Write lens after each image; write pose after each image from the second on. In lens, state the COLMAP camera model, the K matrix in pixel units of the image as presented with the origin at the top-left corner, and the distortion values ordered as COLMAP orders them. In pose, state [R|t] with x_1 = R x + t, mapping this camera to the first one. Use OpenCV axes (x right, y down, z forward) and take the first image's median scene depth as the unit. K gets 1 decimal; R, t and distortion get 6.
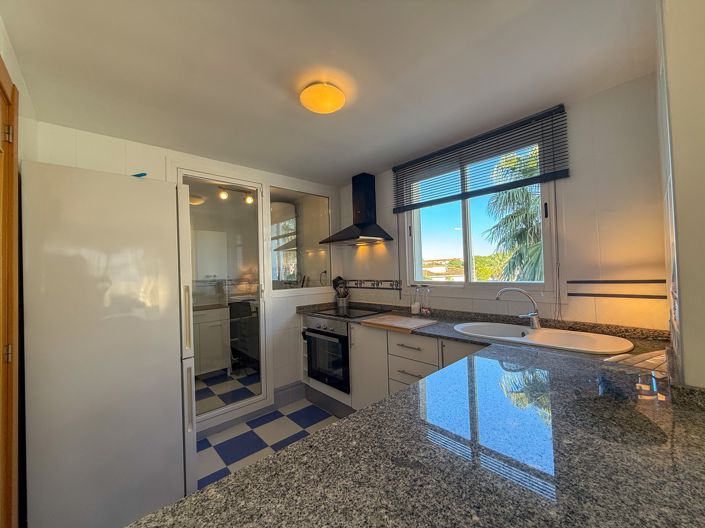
lens RADIAL K [[280.2, 0, 352.5], [0, 280.2, 264.0], [0, 0, 1]] dist [-0.000382, 0.000246]
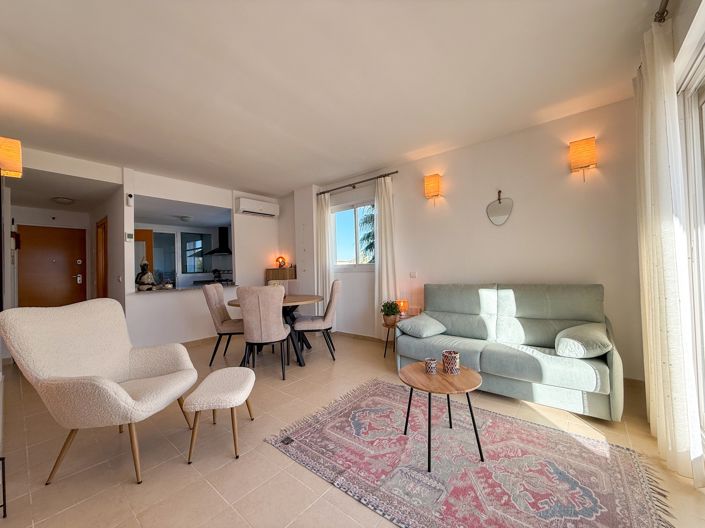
lens RADIAL K [[280.2, 0, 352.5], [0, 280.2, 264.0], [0, 0, 1]] dist [-0.000382, 0.000246]
pose [[0.991147, 0.003577, 0.132720, 0.842687], [-0.003874, 0.999991, 0.001985, -0.003796], [-0.132712, -0.002482, 0.991152, -1.586174]]
